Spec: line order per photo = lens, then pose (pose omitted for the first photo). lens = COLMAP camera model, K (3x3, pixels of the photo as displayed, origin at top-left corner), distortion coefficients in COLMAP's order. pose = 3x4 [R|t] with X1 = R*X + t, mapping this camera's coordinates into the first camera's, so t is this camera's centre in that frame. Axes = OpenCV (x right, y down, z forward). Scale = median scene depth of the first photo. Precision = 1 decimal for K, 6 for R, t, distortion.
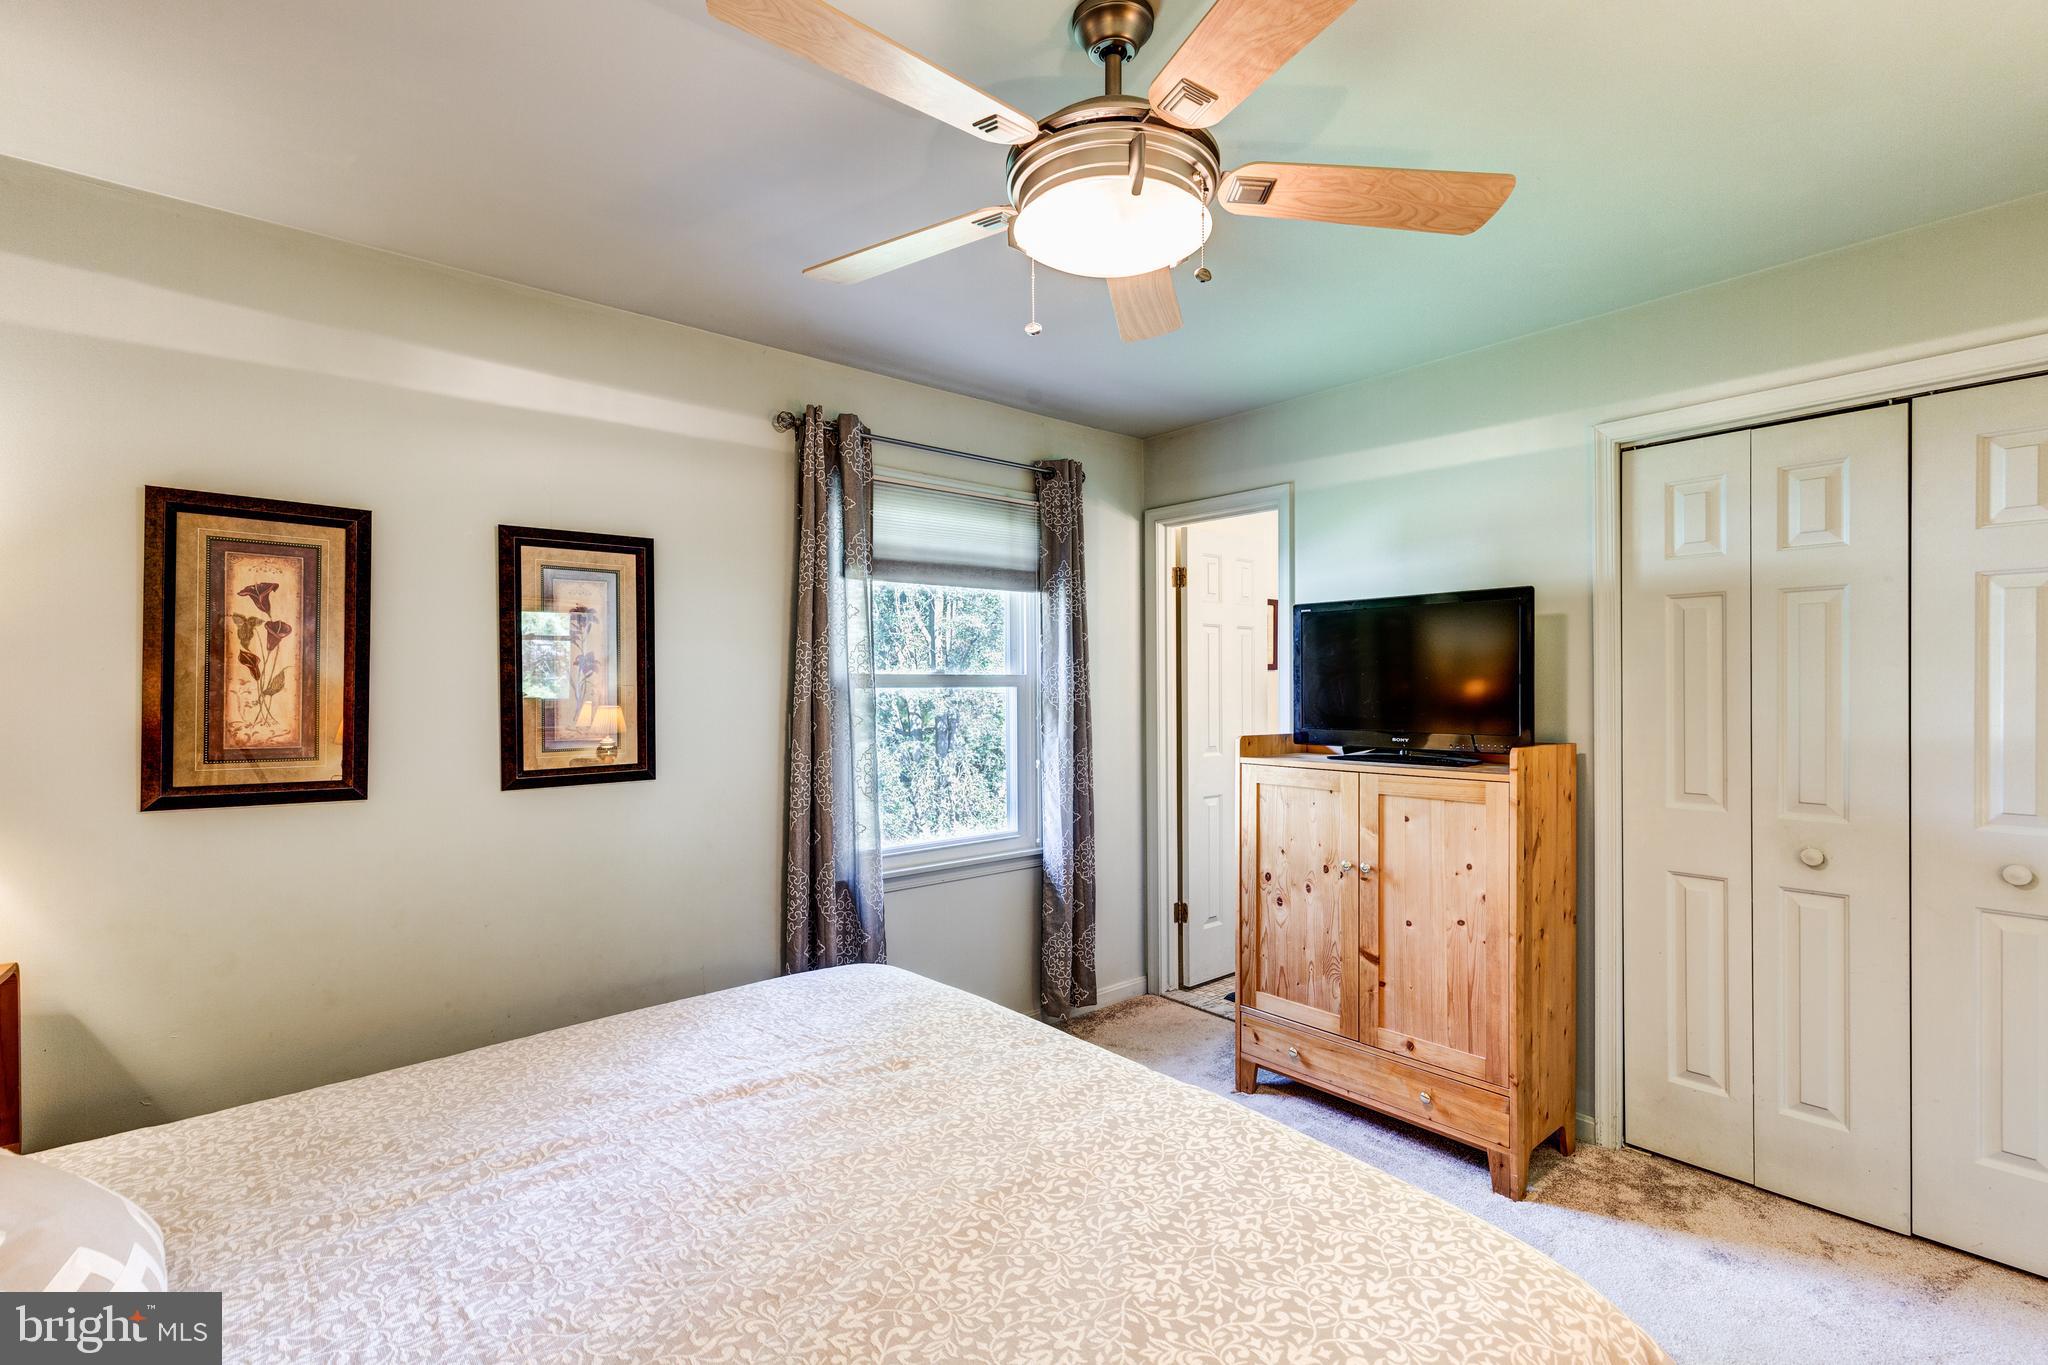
lens RADIAL K [[914.9, 0, 1015.5], [0, 914.9, 684.3], [0, 0, 1]] dist [0.004296, -0.000326]
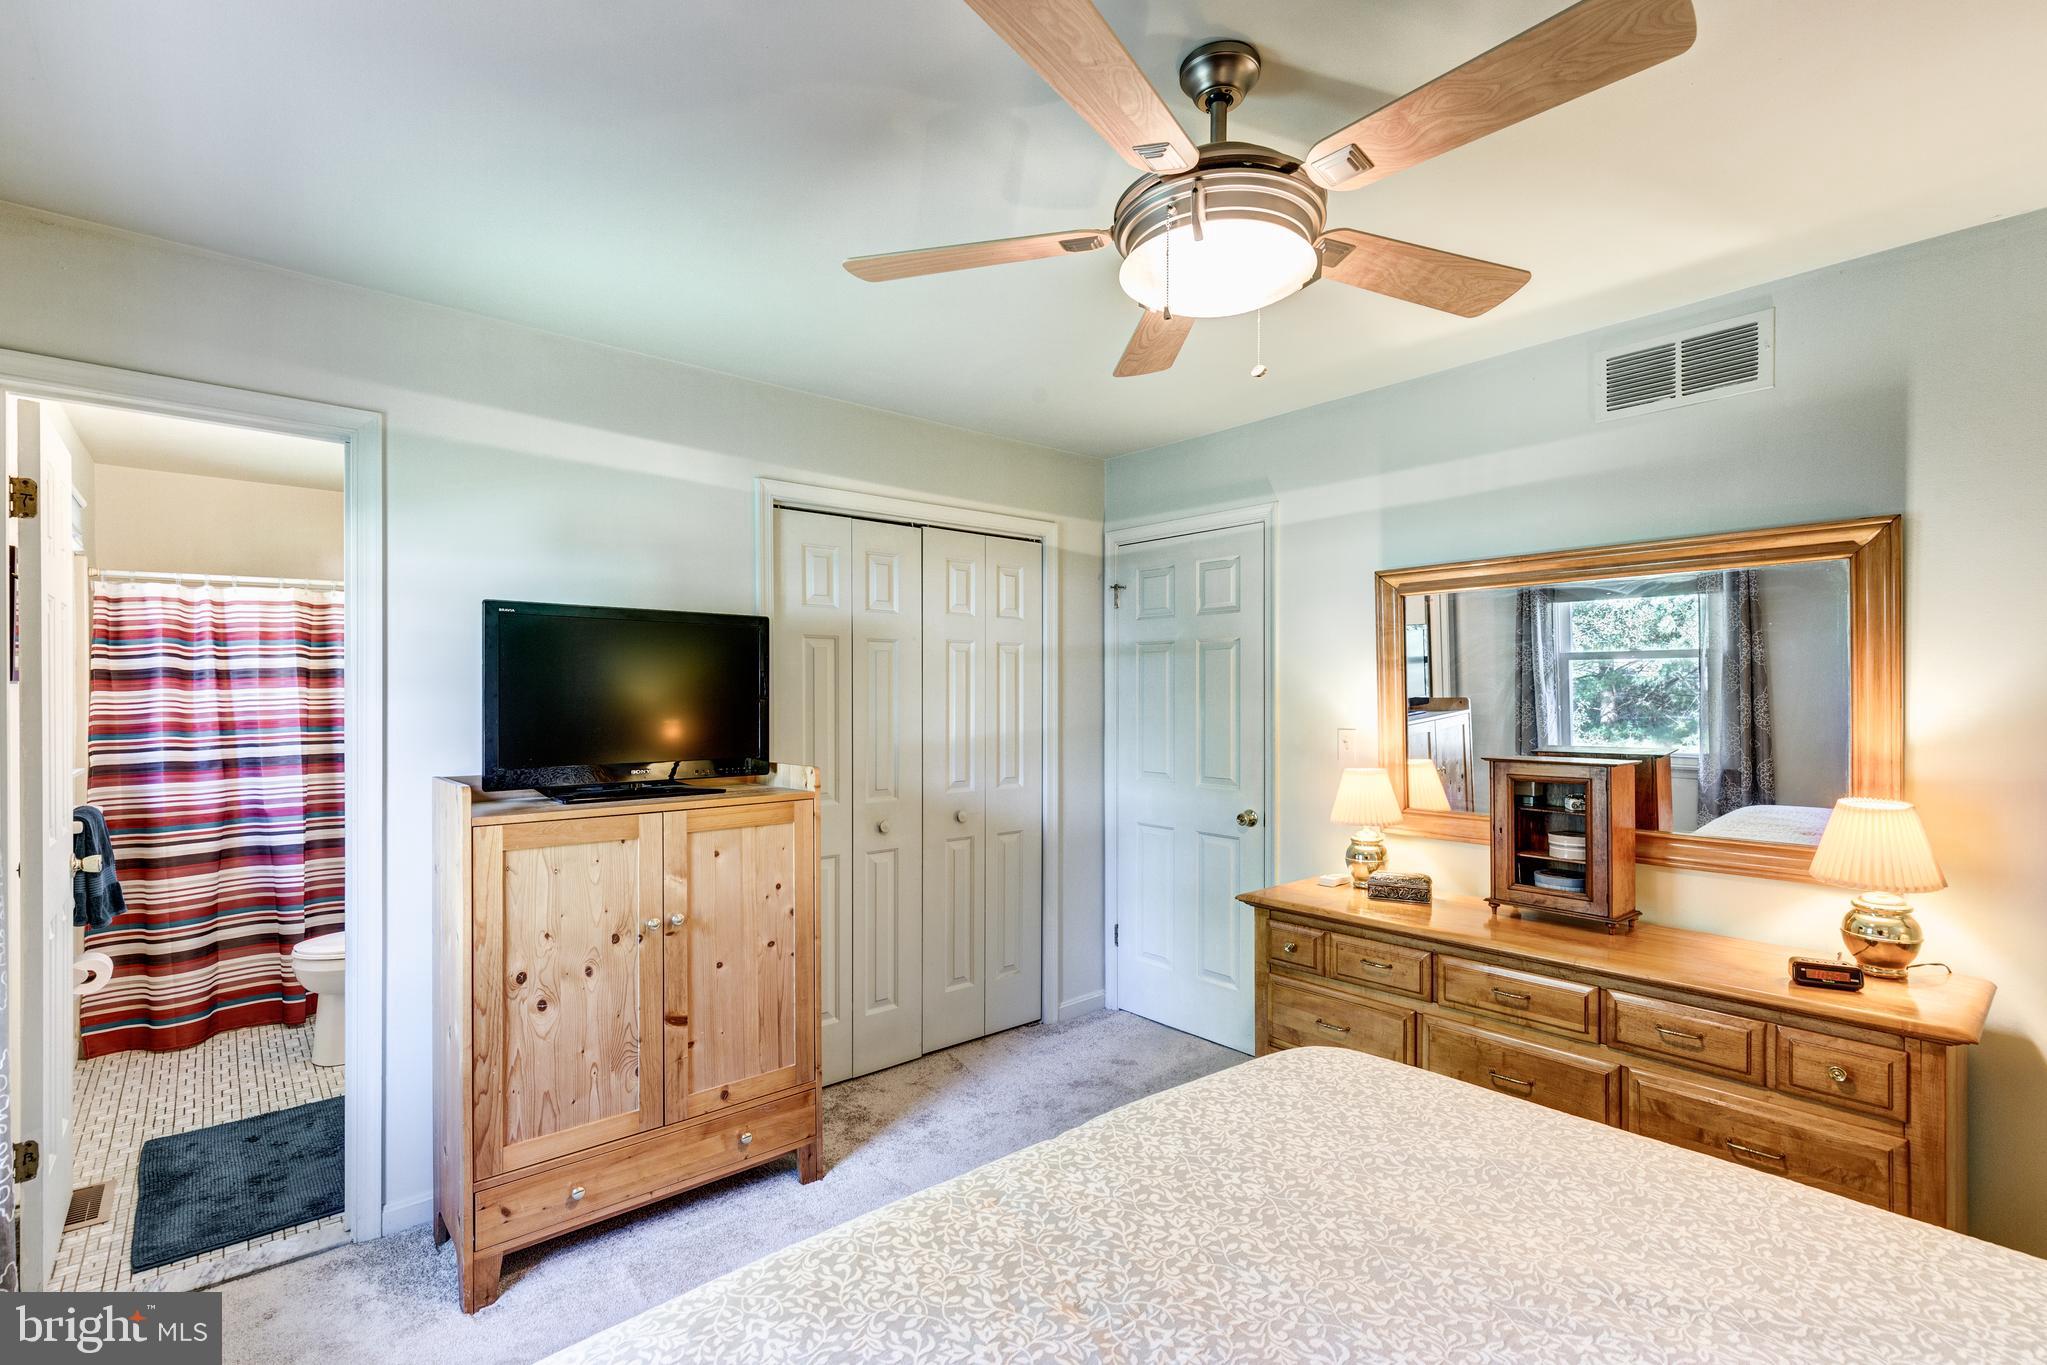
lens RADIAL K [[931.6, 0, 986.3], [0, 931.6, 690.4], [0, 0, 1]] dist [0.004973, 0.000658]
pose [[0.013658, 0.007797, 0.999876, -0.553326], [-0.000925, 0.999969, -0.007785, -0.012876], [-0.999906, -0.000819, 0.013665, 0.759580]]
